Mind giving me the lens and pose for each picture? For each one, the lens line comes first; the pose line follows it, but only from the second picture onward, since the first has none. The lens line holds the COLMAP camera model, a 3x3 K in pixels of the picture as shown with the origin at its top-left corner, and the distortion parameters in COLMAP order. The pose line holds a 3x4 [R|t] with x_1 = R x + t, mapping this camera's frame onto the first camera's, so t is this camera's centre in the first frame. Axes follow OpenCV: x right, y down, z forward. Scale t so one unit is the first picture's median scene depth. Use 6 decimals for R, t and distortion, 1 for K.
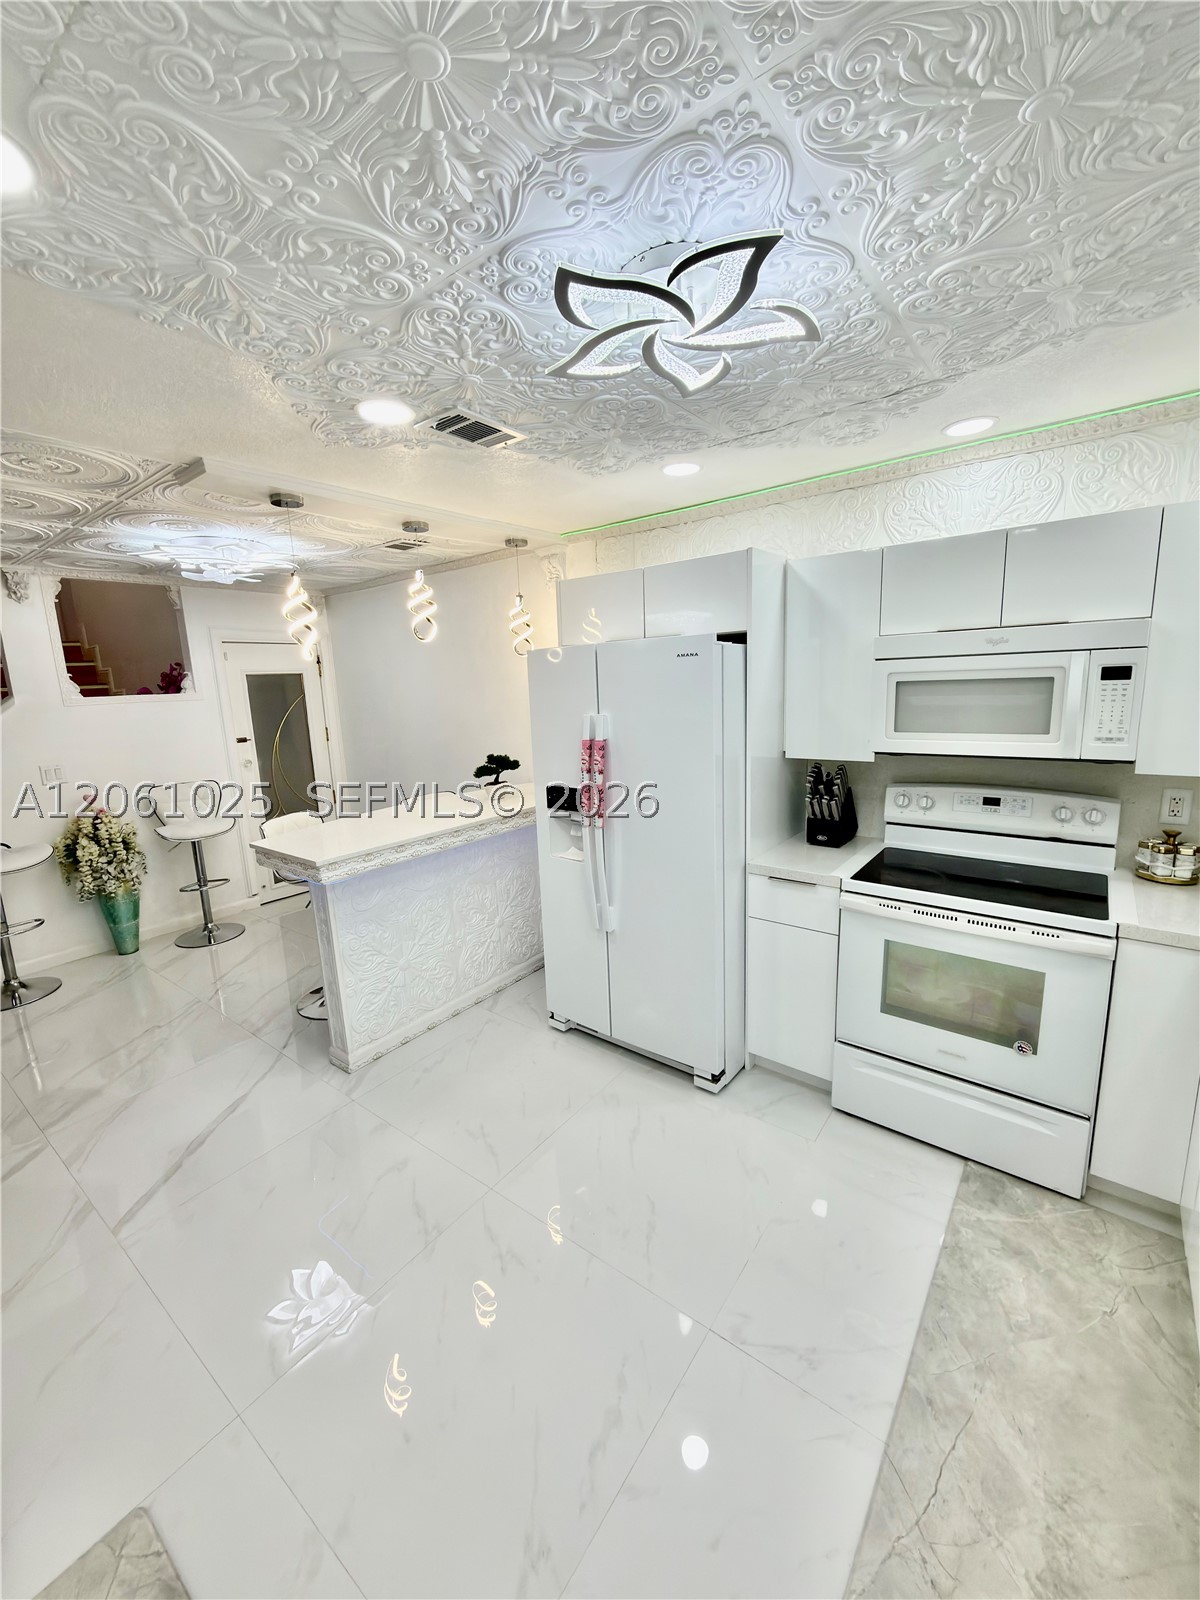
lens RADIAL K [[637.3, 0, 598.9], [0, 637.3, 795.7], [0, 0, 1]] dist [-0.000639, -0.000140]
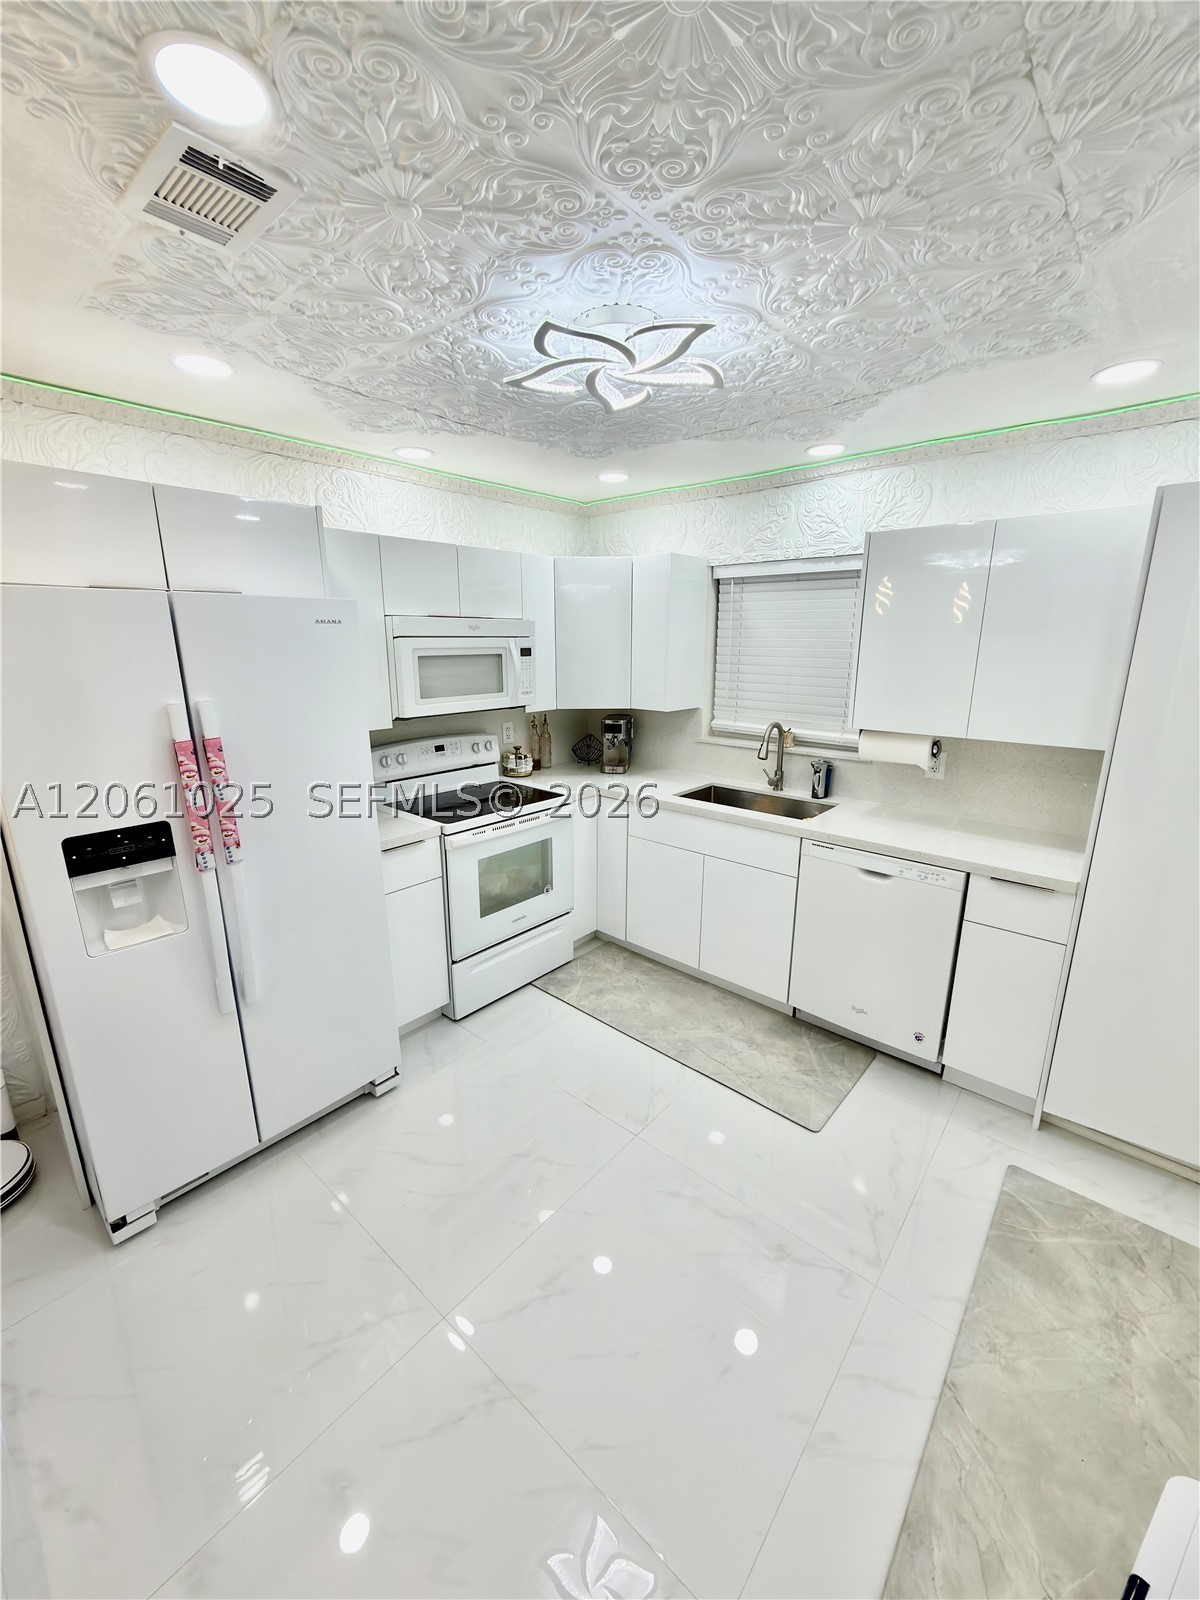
lens RADIAL K [[637.3, 0, 598.9], [0, 637.3, 795.7], [0, 0, 1]] dist [-0.000639, -0.000140]
pose [[0.061958, -0.202612, 0.977297, -0.774912], [0.175894, 0.966069, 0.189133, -0.100004], [-0.982457, 0.160182, 0.095494, 0.640423]]
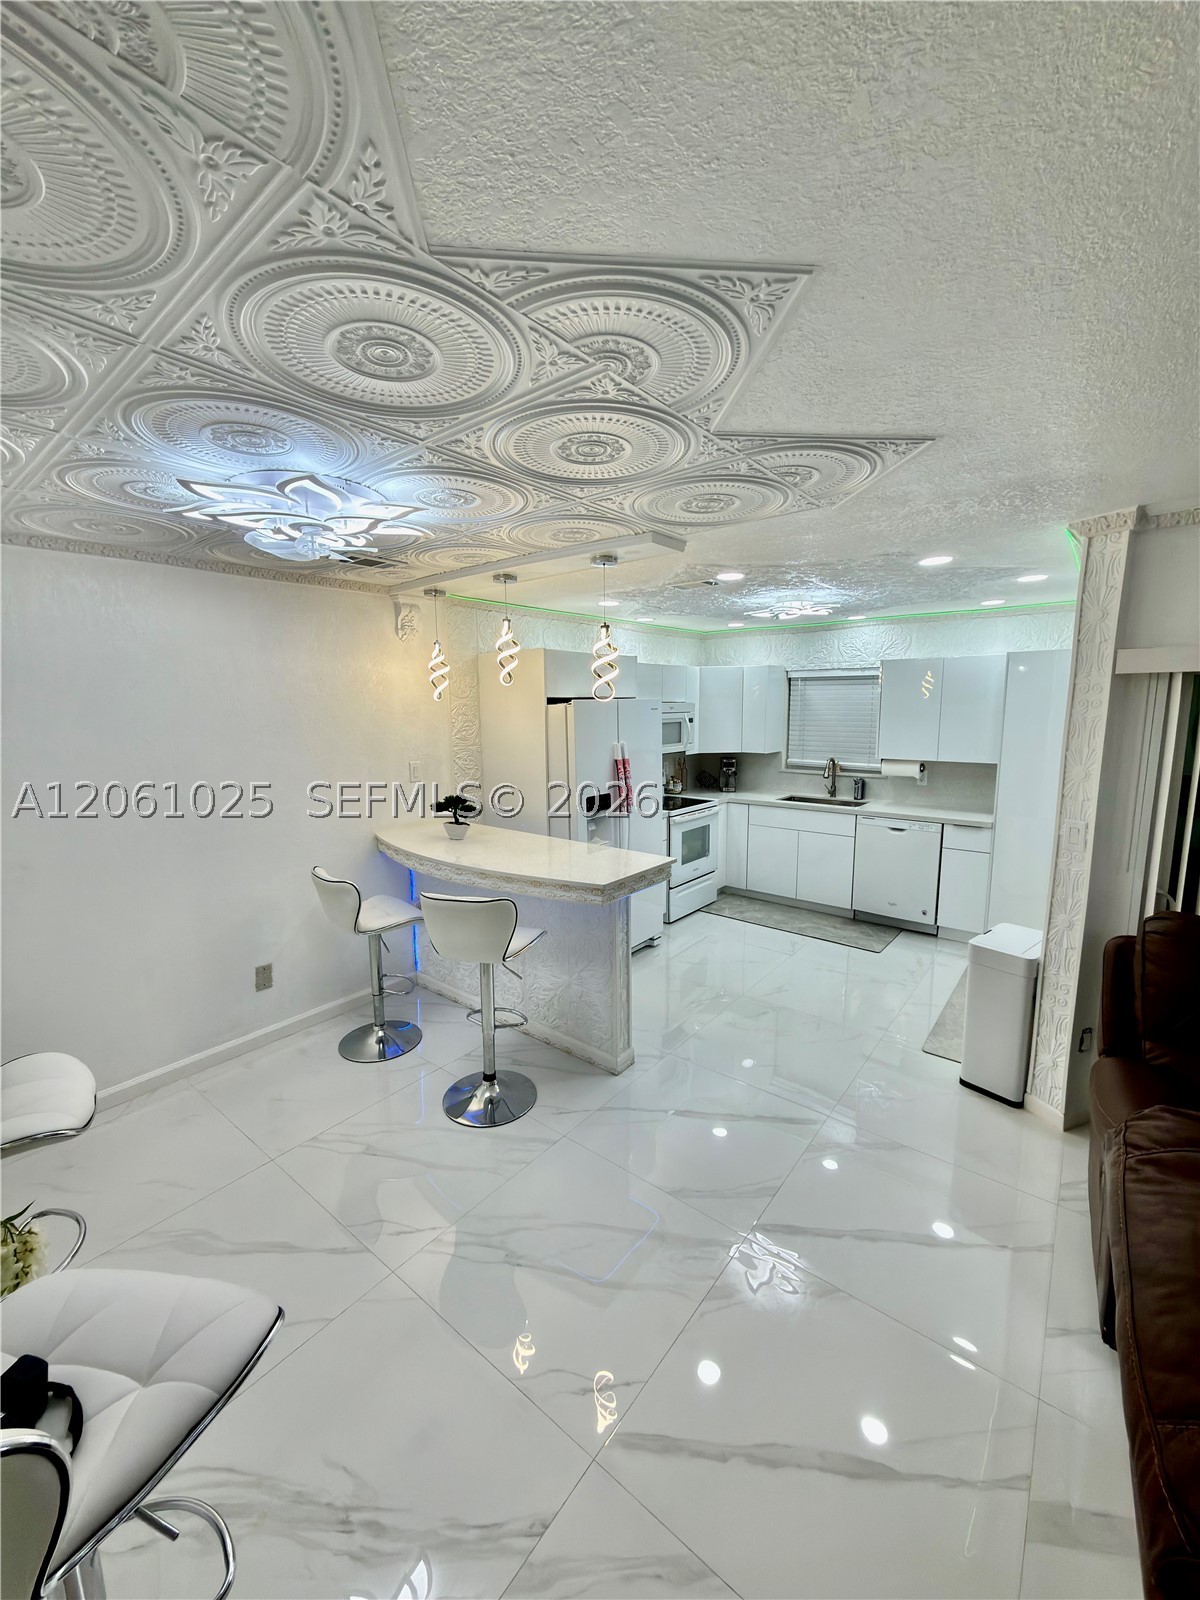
lens RADIAL K [[637.3, 0, 598.9], [0, 637.3, 795.7], [0, 0, 1]] dist [-0.000639, -0.000140]
pose [[0.024022, -0.106896, 0.993980, -1.926057], [0.186868, 0.977223, 0.100578, -0.204268], [-0.982091, 0.183327, 0.043450, 1.208938]]
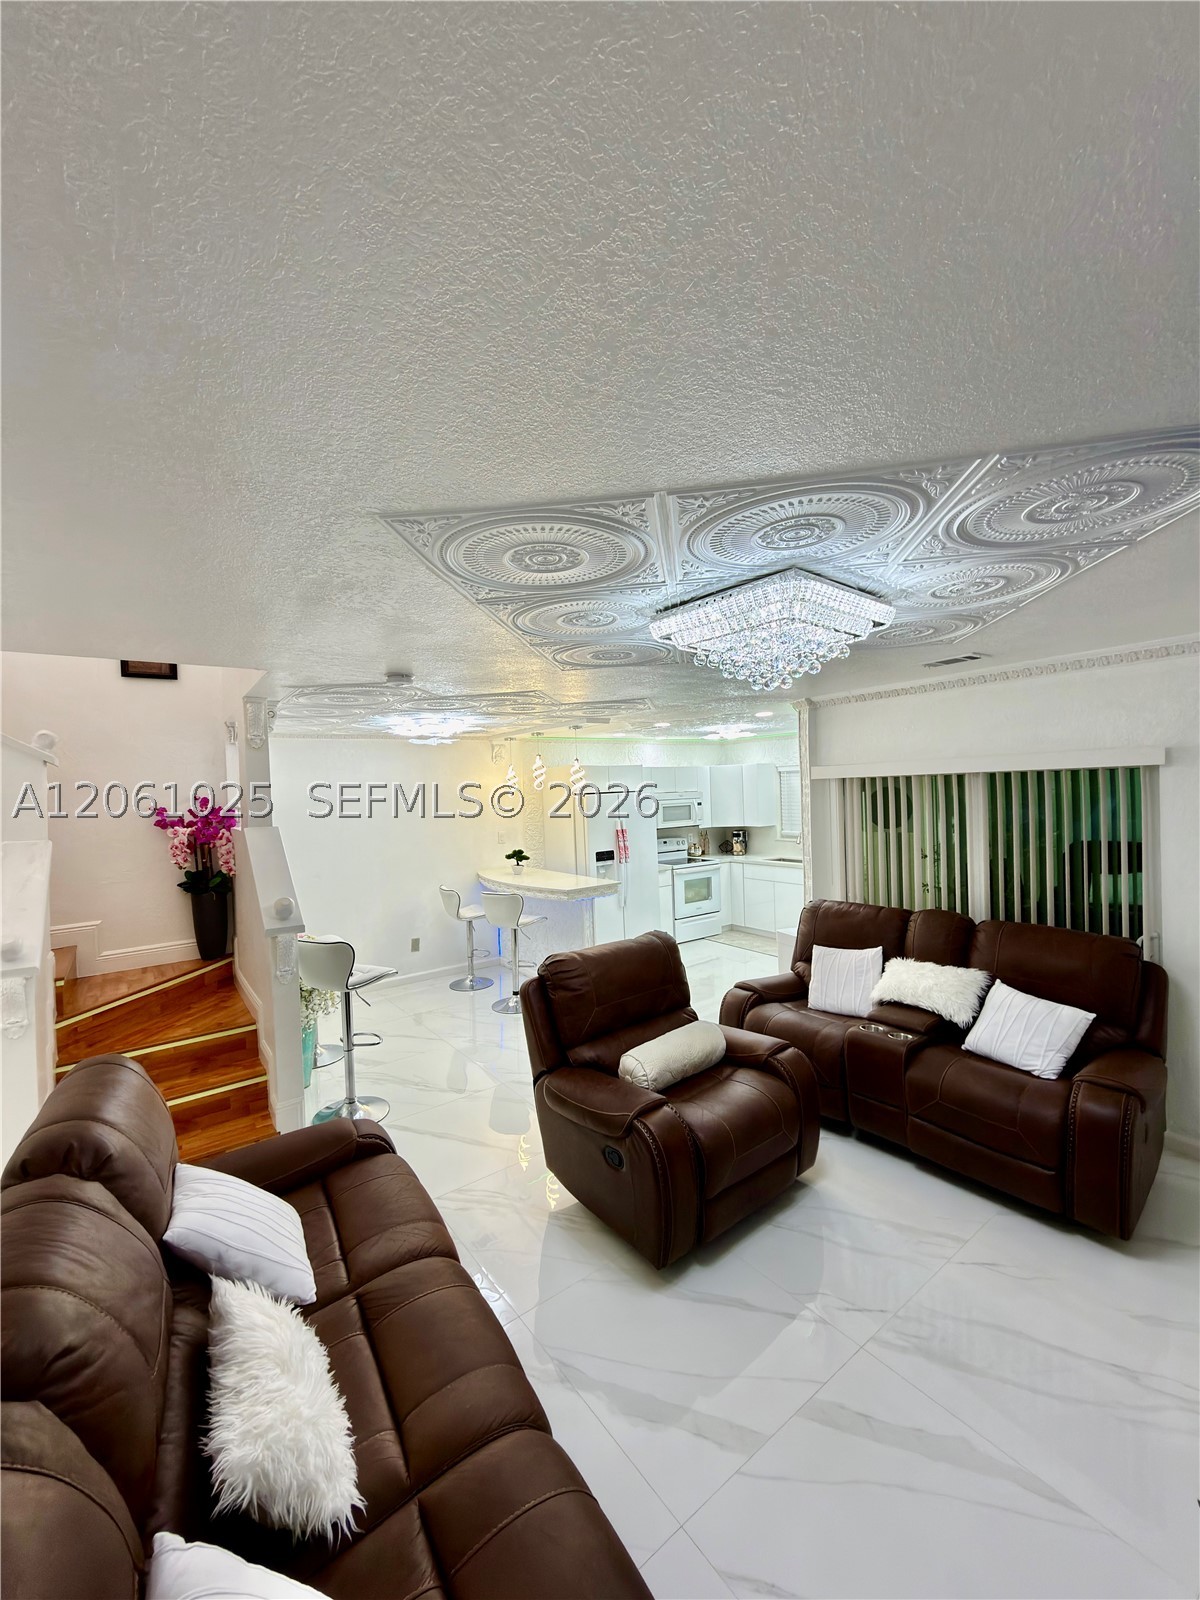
lens RADIAL K [[637.3, 0, 598.9], [0, 637.3, 795.7], [0, 0, 1]] dist [-0.000639, -0.000140]
pose [[0.279679, 0.016462, 0.959952, -3.045831], [0.196681, 0.977666, -0.074068, -0.057288], [-0.939732, 0.209520, 0.270195, 0.426920]]
